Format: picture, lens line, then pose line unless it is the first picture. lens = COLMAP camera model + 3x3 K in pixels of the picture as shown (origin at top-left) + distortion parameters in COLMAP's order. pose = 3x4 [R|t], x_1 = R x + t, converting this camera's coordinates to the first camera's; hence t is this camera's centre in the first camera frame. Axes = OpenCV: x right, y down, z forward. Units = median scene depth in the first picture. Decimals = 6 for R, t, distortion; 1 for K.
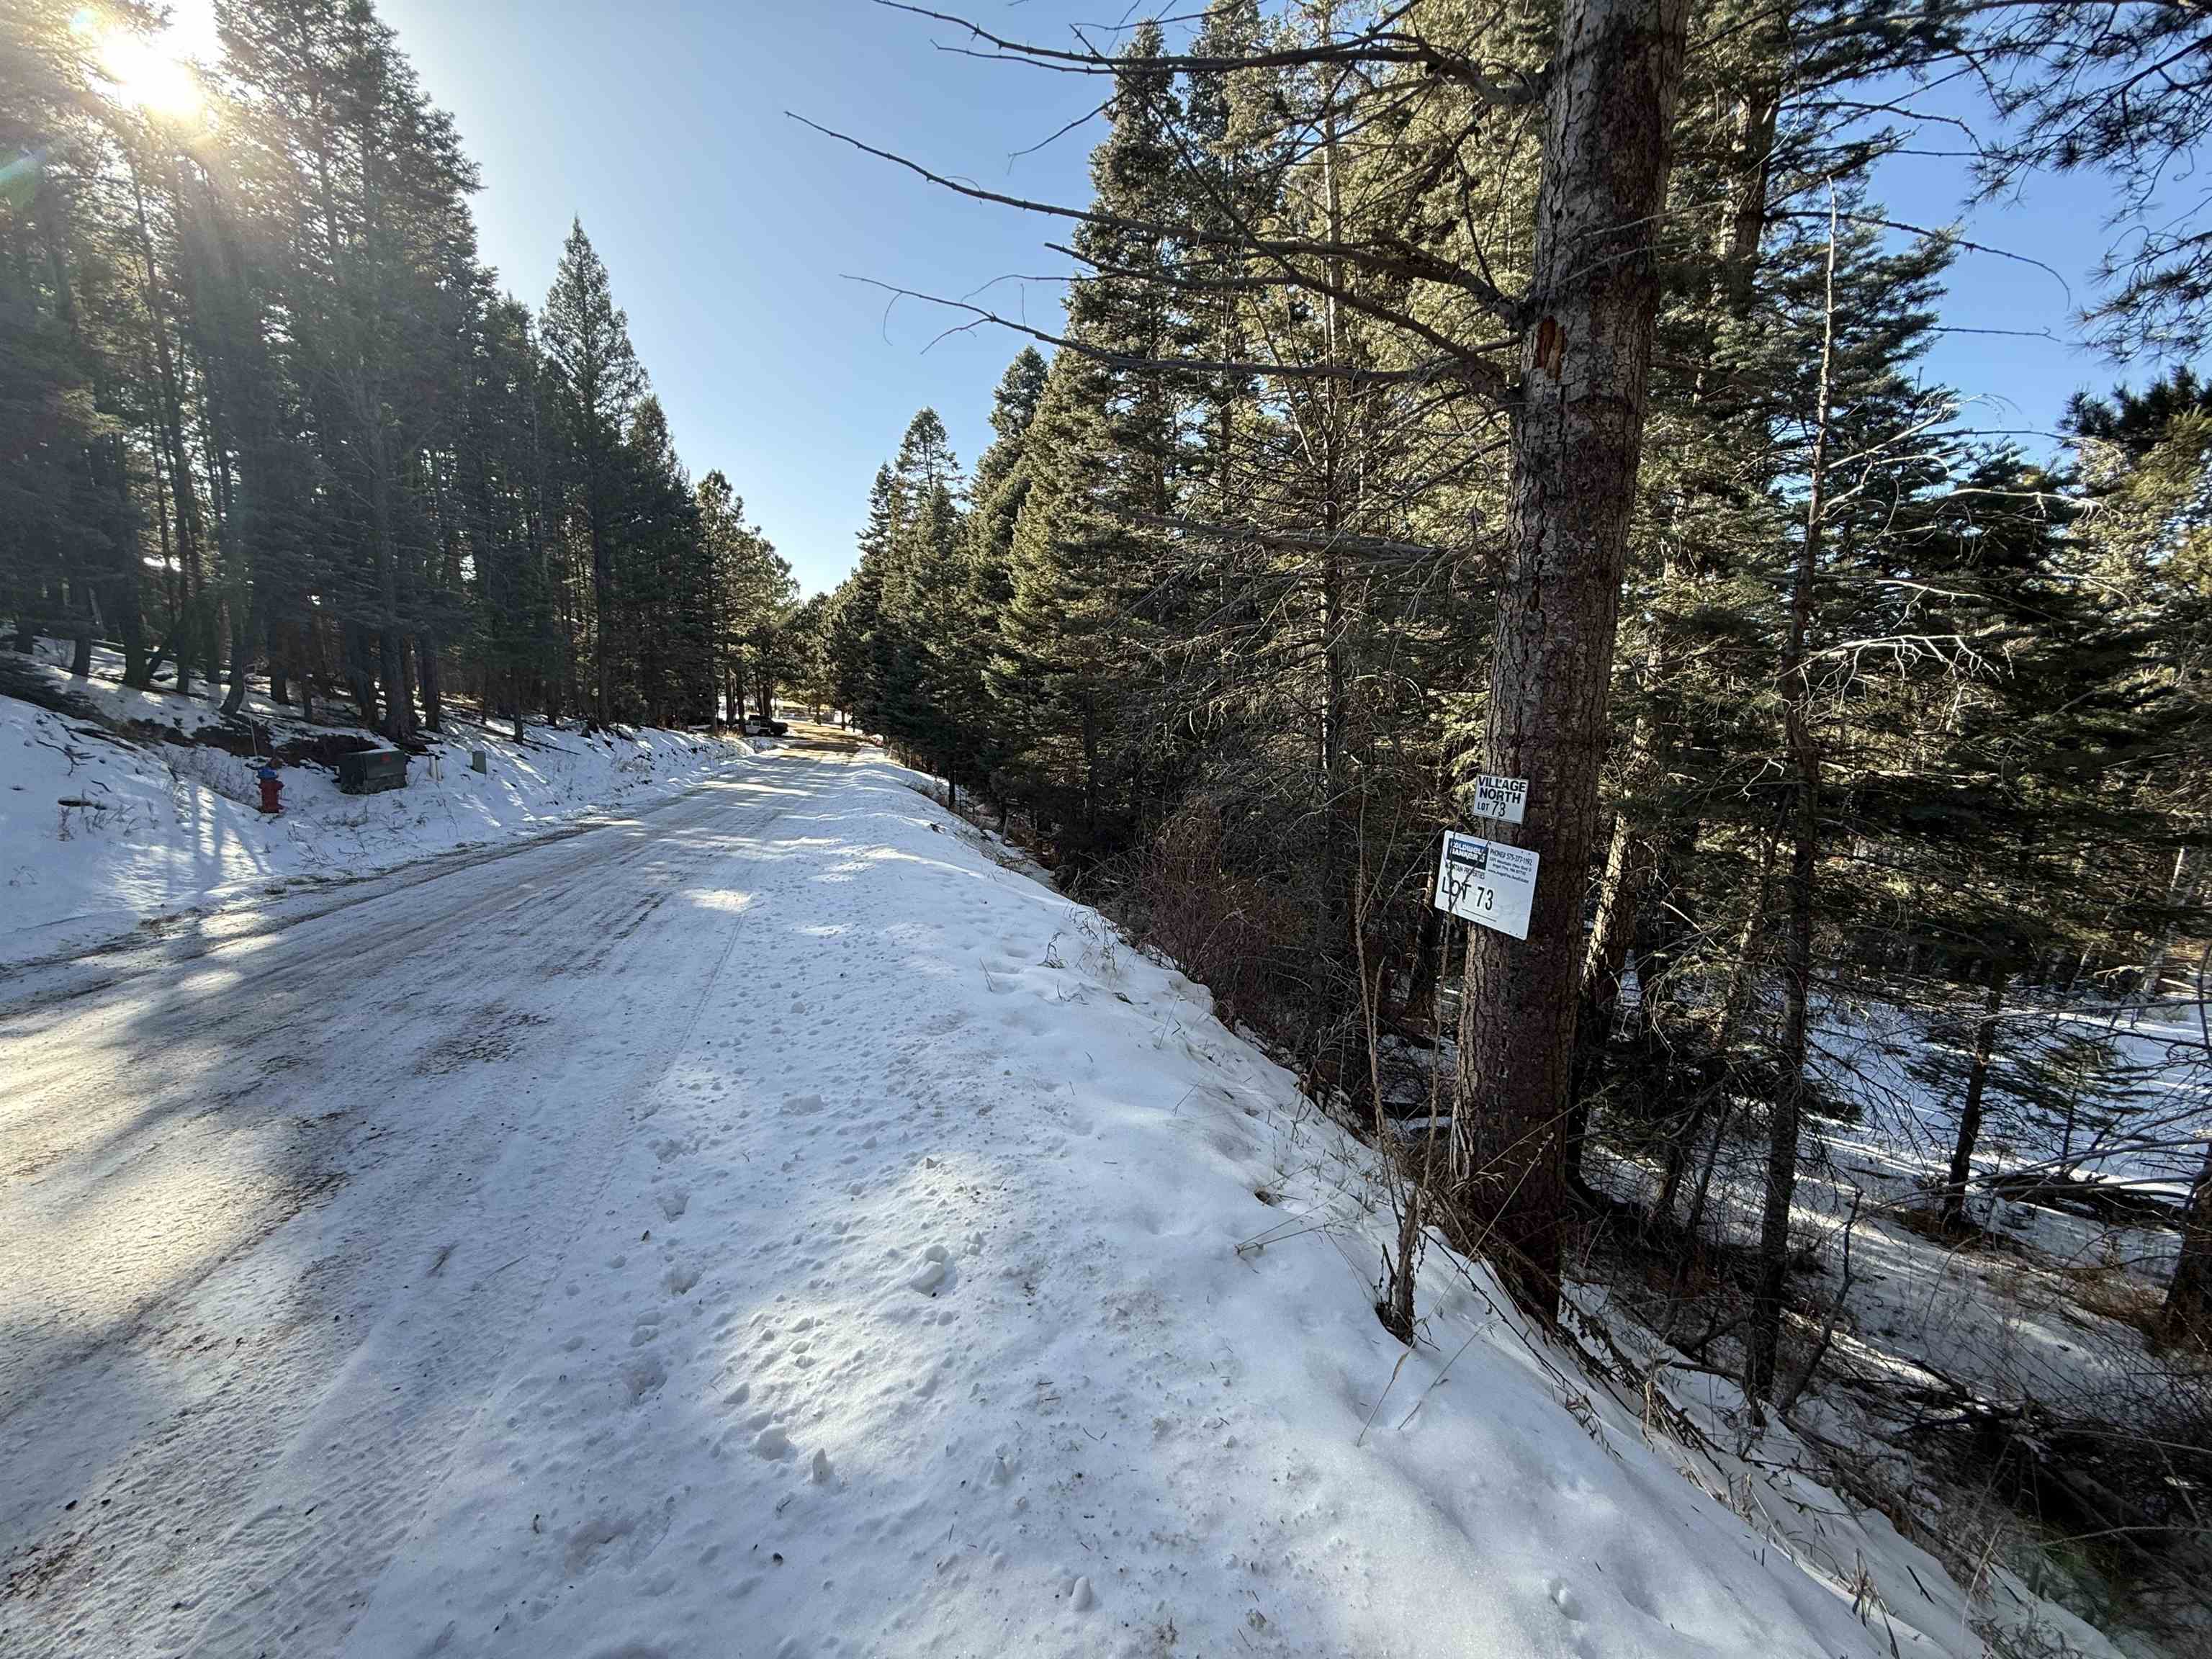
lens RADIAL K [[880.9, 0, 1100.3], [0, 880.9, 825.6], [0, 0, 1]] dist [0.001536, 0.000096]
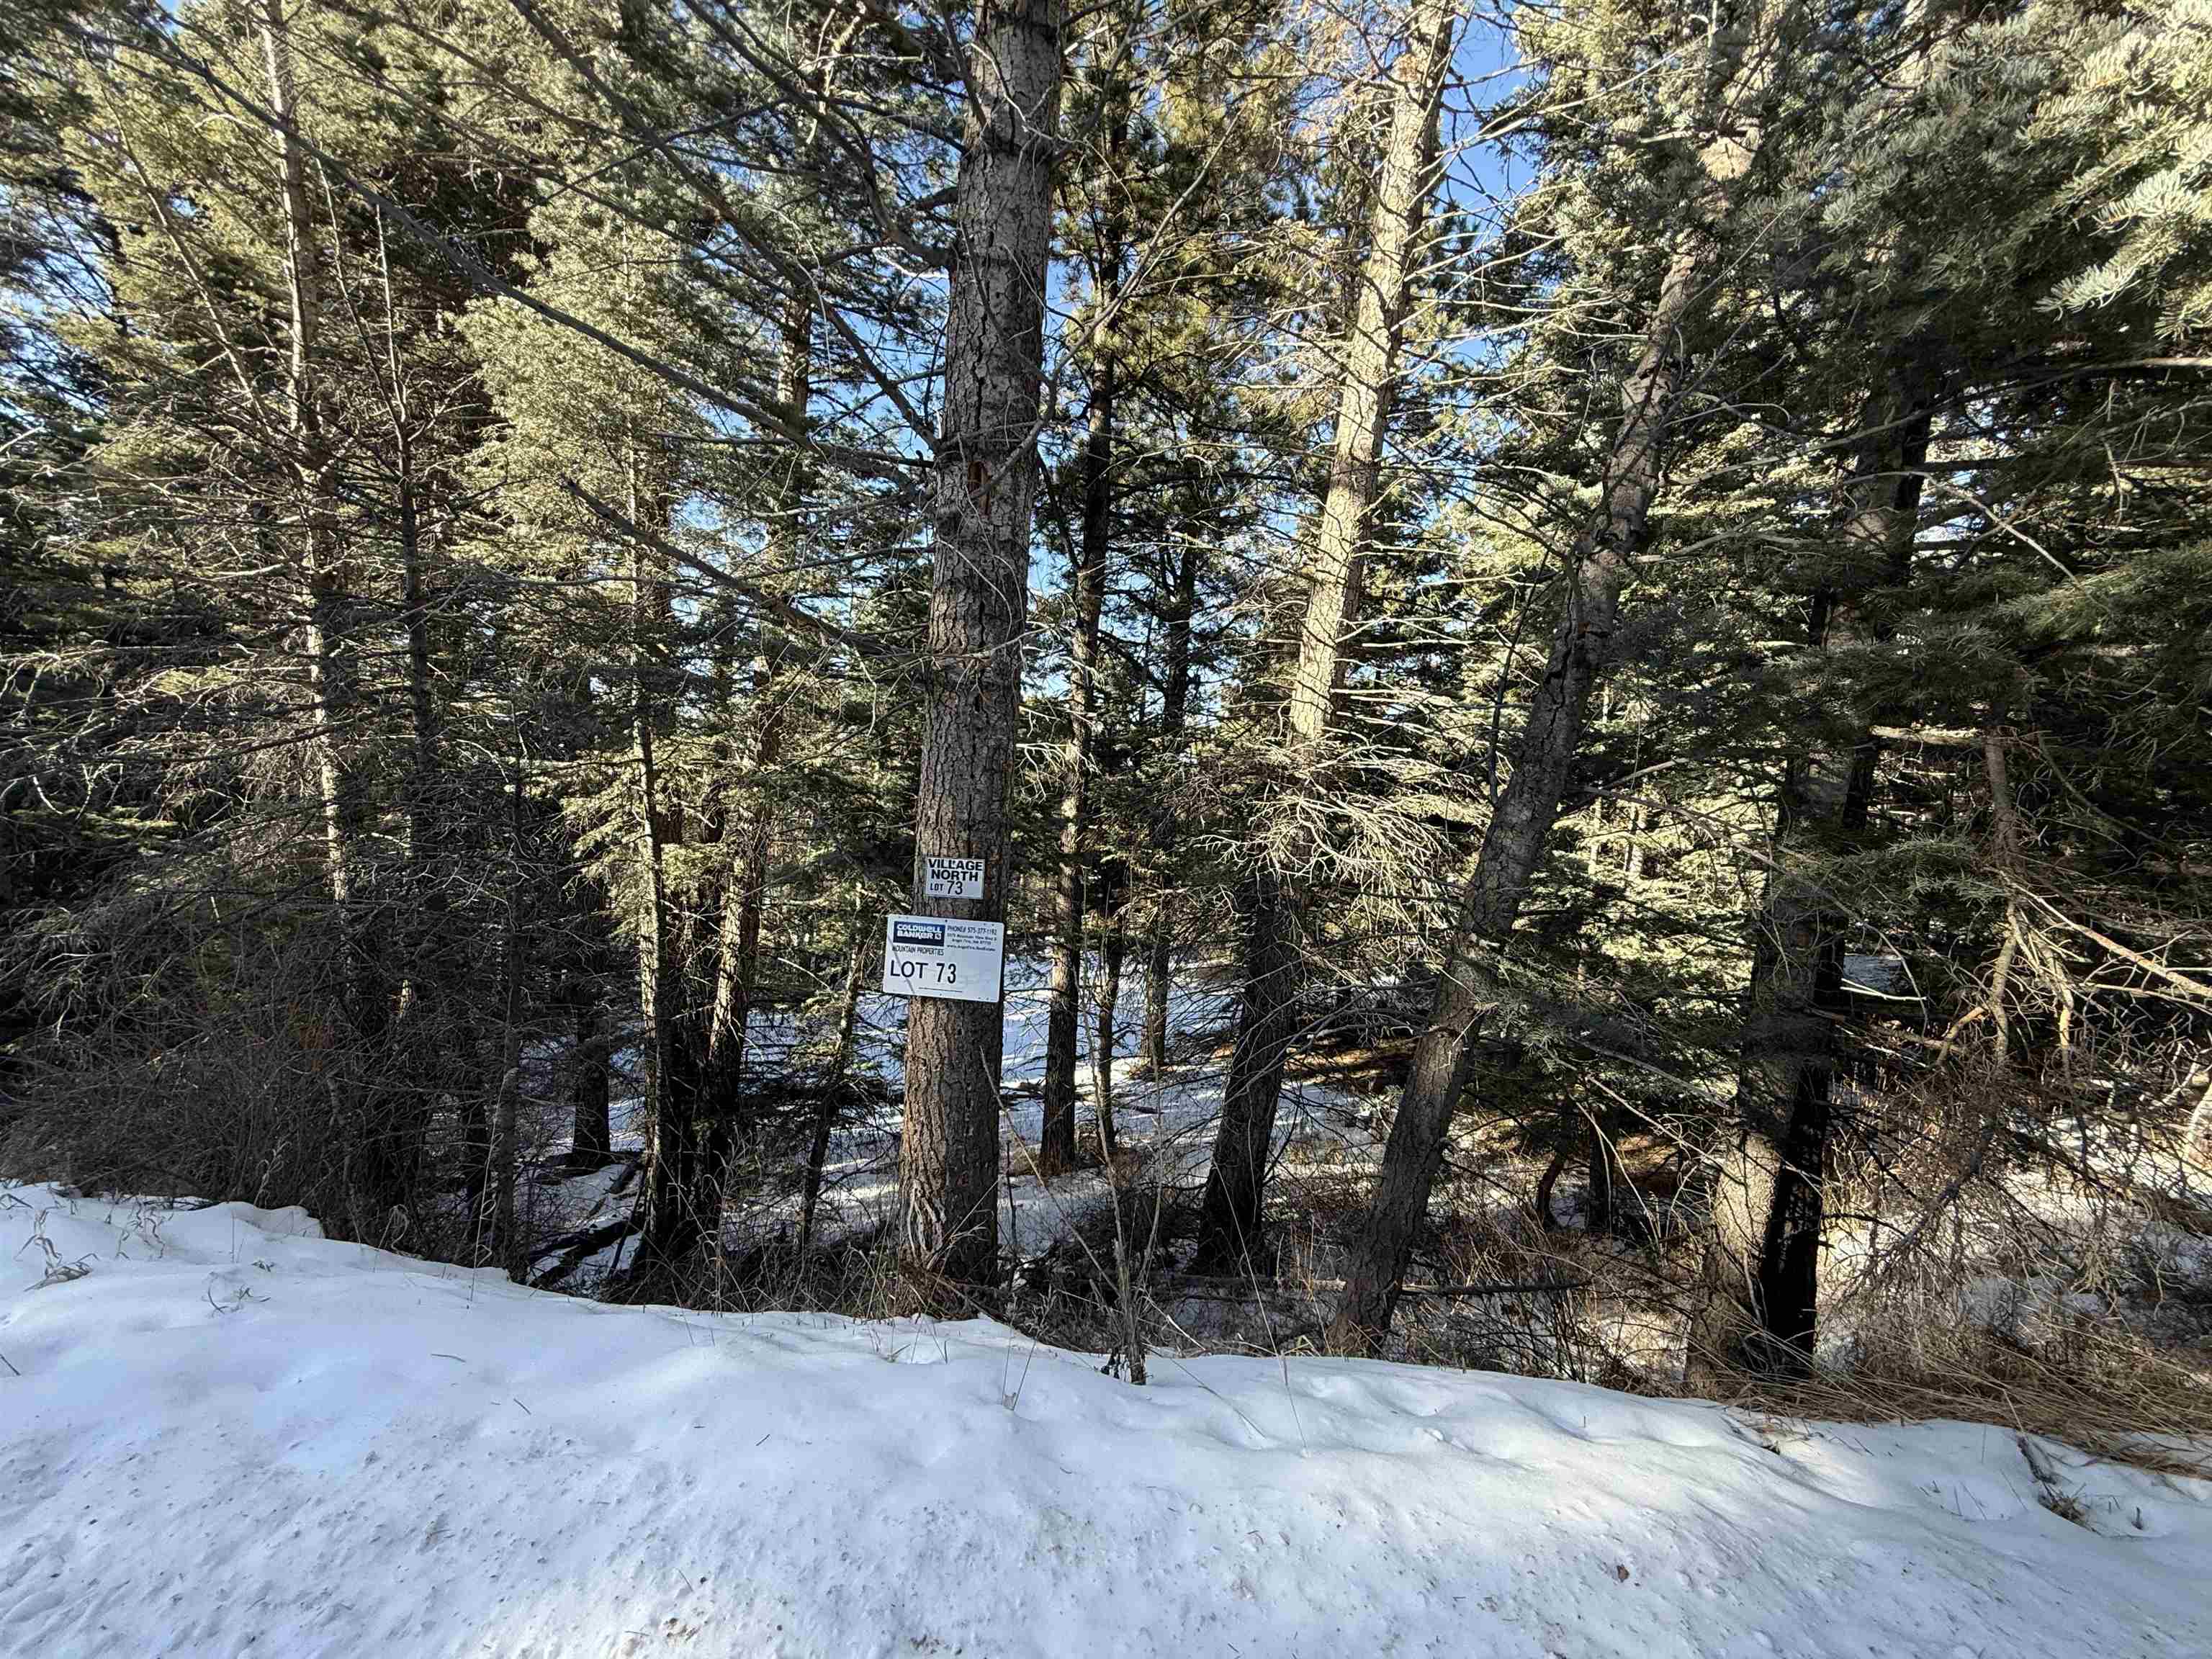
lens RADIAL K [[880.9, 0, 1104.8], [0, 880.9, 826.7], [0, 0, 1]] dist [0.001536, 0.000096]
pose [[0.413953, -0.022453, 0.910021, -0.244377], [0.088825, 0.995921, -0.015832, -0.032480], [-0.905954, 0.087386, 0.414259, 0.204735]]
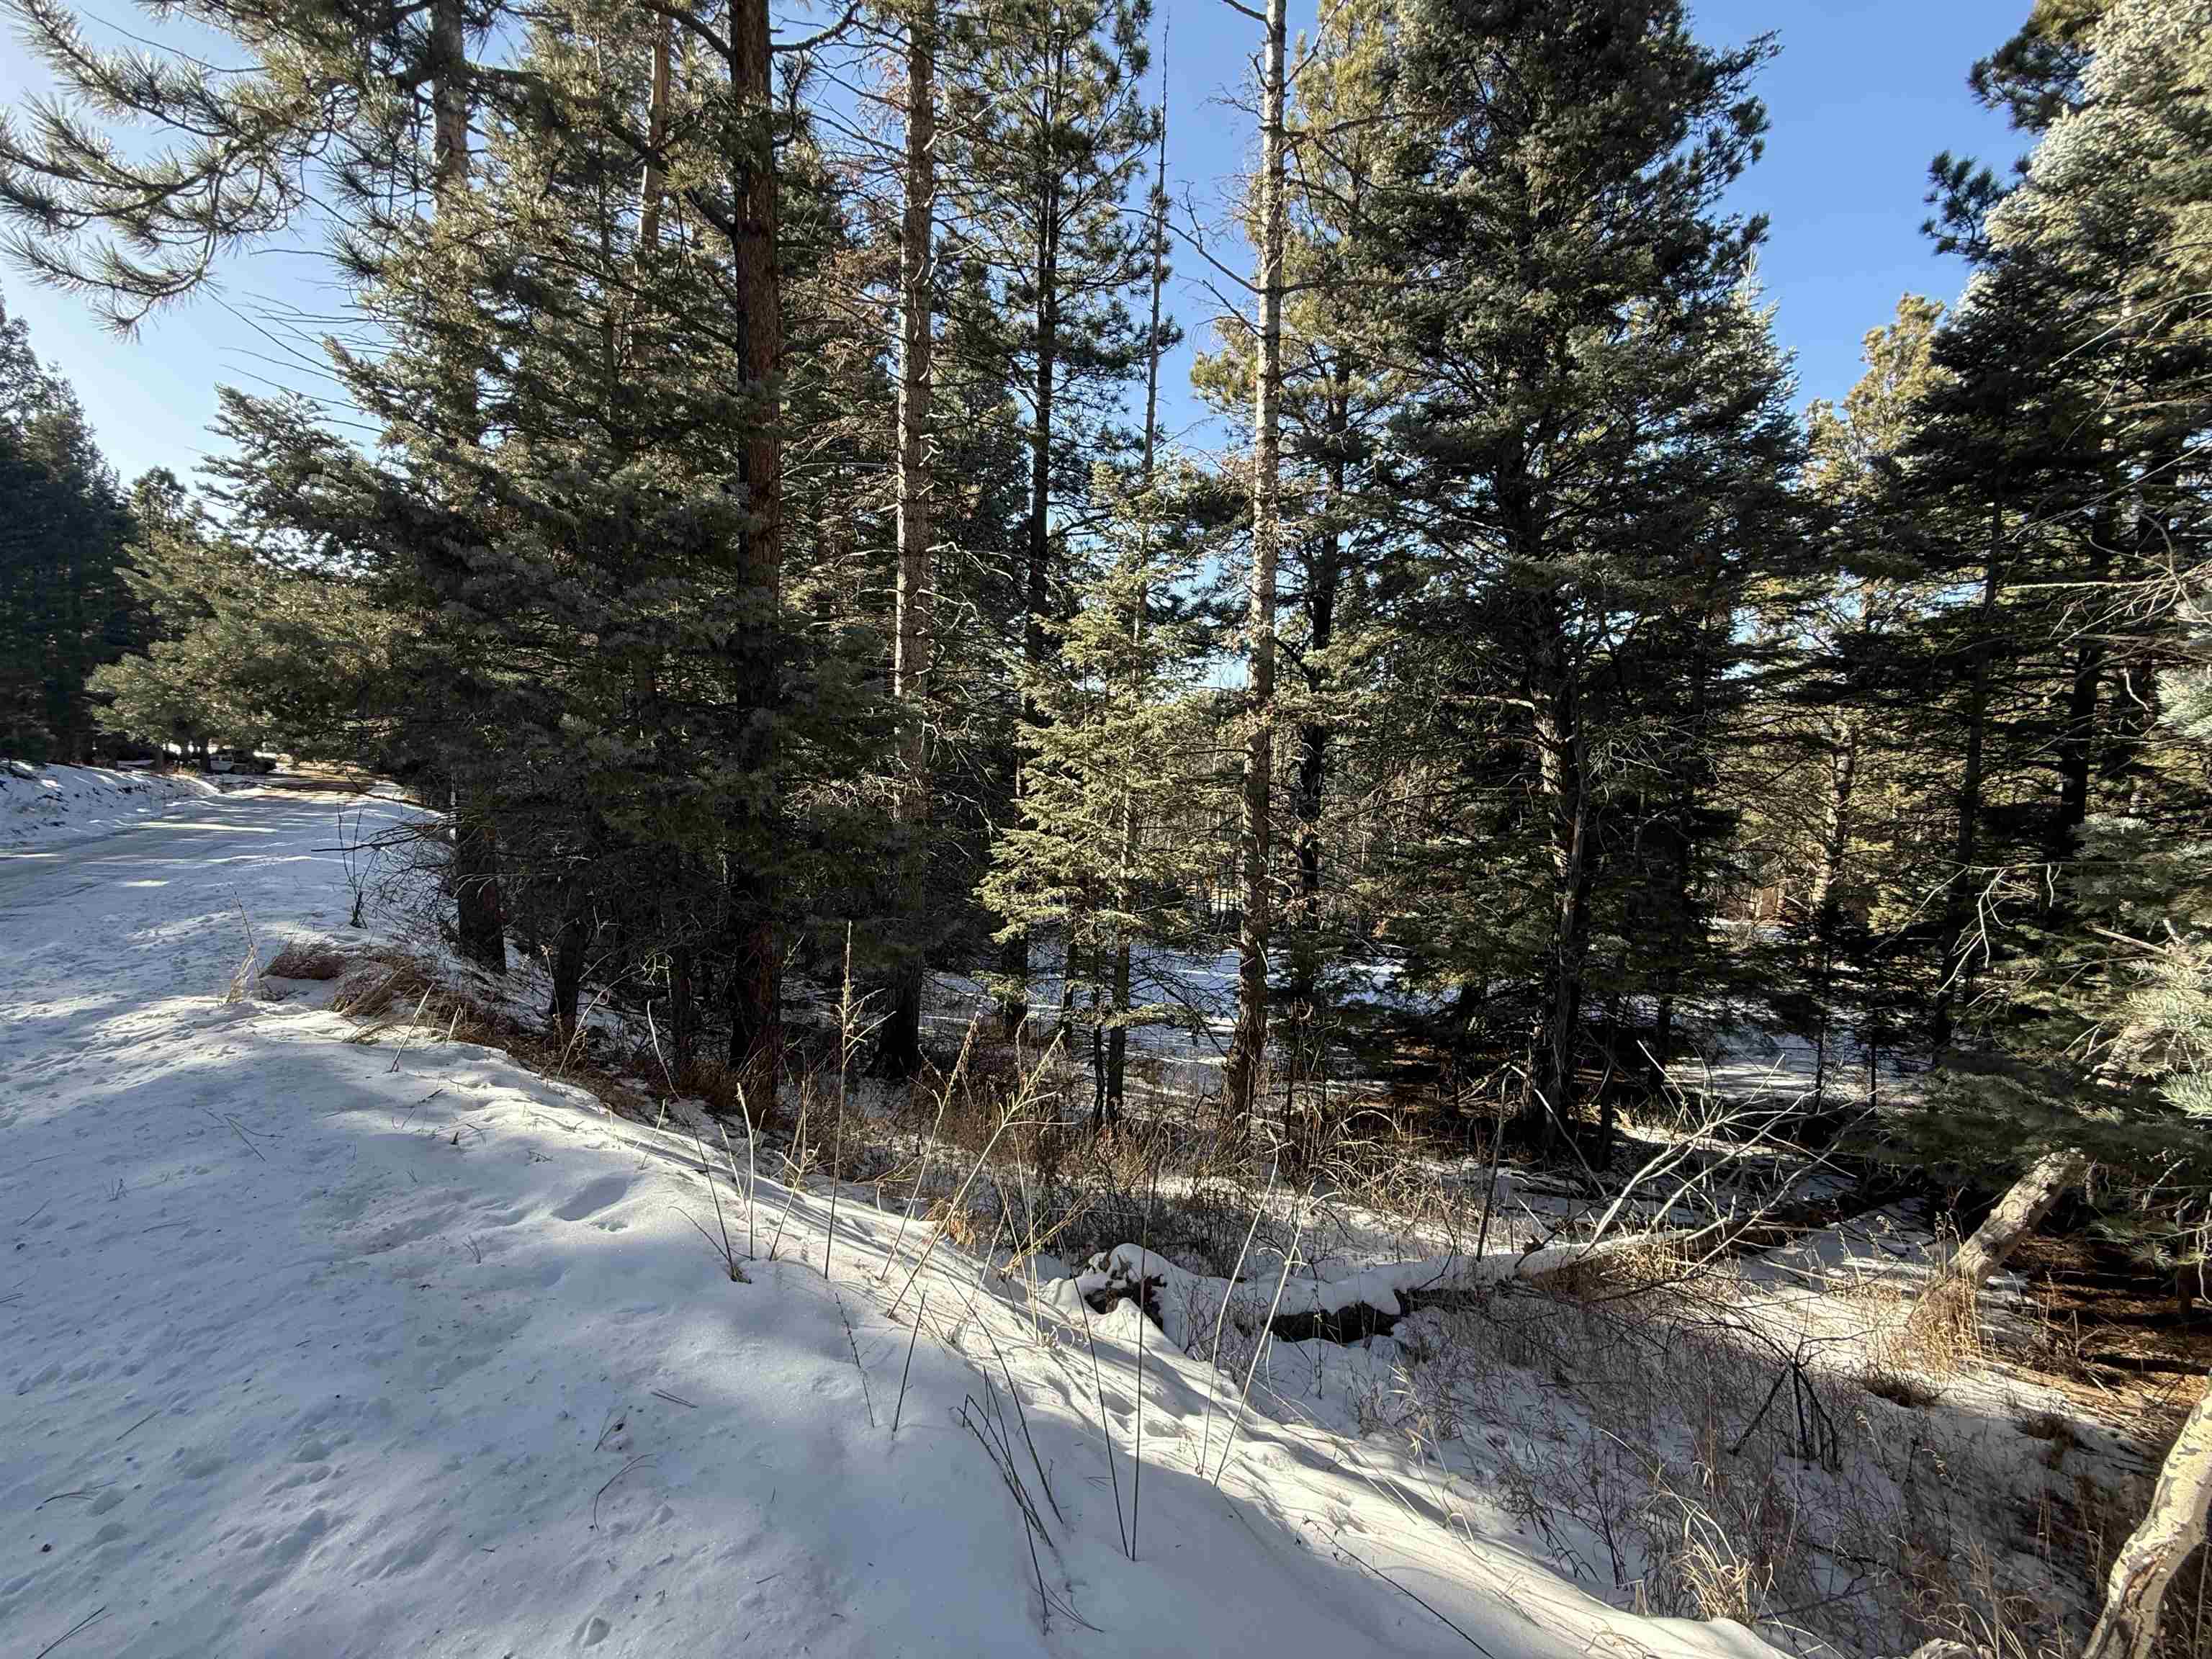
lens RADIAL K [[880.9, 0, 1111.0], [0, 880.9, 833.5], [0, 0, 1]] dist [0.001536, 0.000096]
pose [[0.917857, -0.019092, 0.396453, 0.088874], [0.033647, 0.998990, -0.029792, 0.016809], [-0.395483, 0.040684, 0.917572, -0.191711]]
